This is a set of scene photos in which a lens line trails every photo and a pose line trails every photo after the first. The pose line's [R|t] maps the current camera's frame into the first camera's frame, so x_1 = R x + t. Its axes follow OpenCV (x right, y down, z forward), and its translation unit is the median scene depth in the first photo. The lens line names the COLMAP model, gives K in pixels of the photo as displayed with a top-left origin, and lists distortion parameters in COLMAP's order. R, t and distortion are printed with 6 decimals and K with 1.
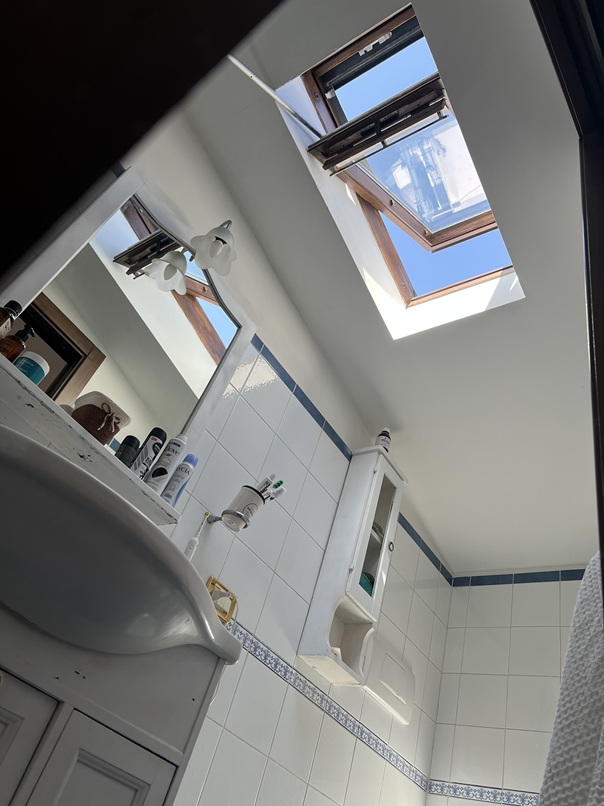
lens RADIAL K [[609.0, 0, 305.2], [0, 609.0, 409.8], [0, 0, 1]] dist [0.058976, -0.059957]
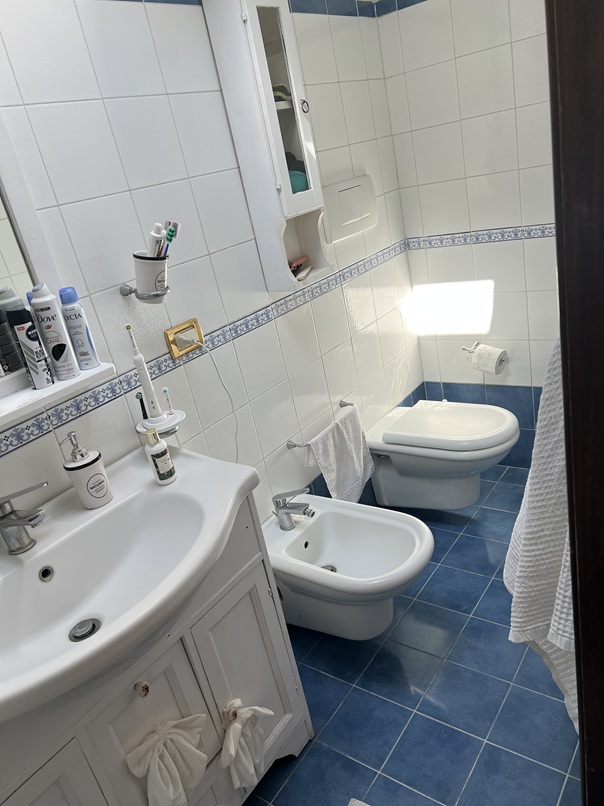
lens RADIAL K [[609.0, 0, 303.1], [0, 609.0, 408.8], [0, 0, 1]] dist [0.058976, -0.059957]
pose [[0.890444, -0.408792, -0.199998, 0.167100], [0.353588, 0.344782, 0.869540, -0.407595], [-0.286505, -0.844994, 0.451553, 0.375669]]
